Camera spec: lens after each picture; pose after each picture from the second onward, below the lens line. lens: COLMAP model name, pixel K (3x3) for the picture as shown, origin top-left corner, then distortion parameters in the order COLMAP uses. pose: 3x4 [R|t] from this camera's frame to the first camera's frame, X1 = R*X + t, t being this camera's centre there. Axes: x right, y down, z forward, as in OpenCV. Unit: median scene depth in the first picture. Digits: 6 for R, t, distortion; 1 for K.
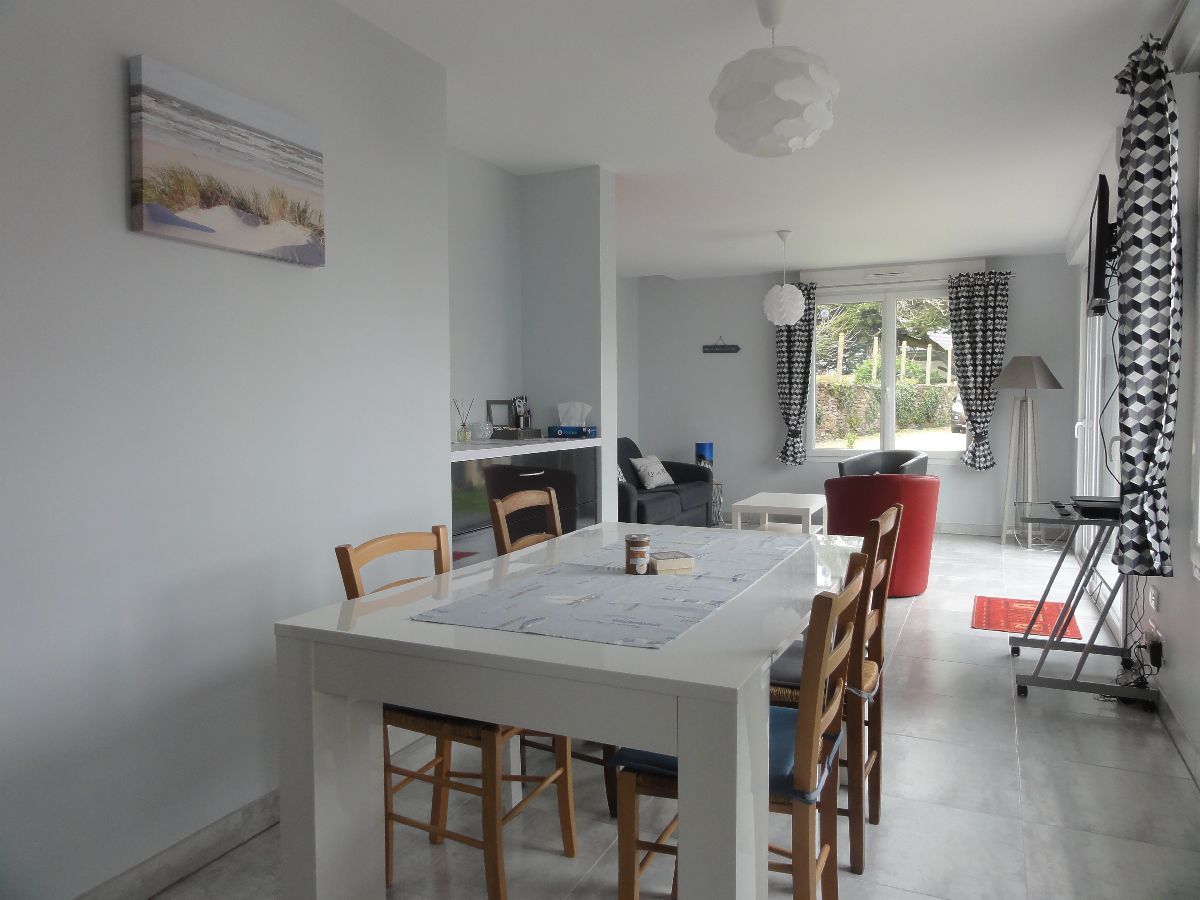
lens RADIAL K [[854.7, 0, 600.0], [0, 854.7, 450.0], [0, 0, 1]] dist [-0.004360, -0.002496]
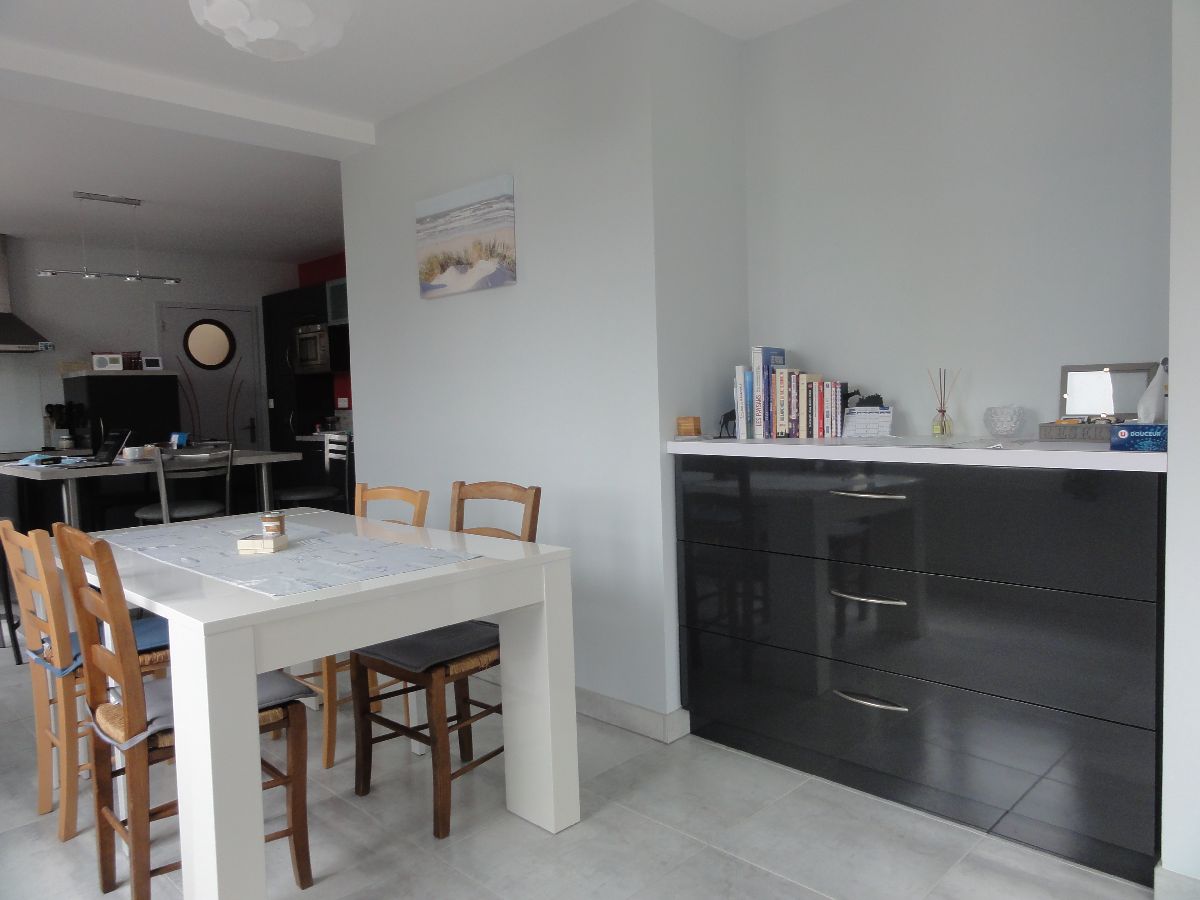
lens RADIAL K [[854.7, 0, 600.0], [0, 854.7, 450.0], [0, 0, 1]] dist [-0.004360, -0.002496]
pose [[-0.333289, 0.073746, -0.939936, 0.913493], [-0.017687, 0.996272, 0.084438, -0.081757], [0.942659, 0.044767, -0.330742, 1.680506]]
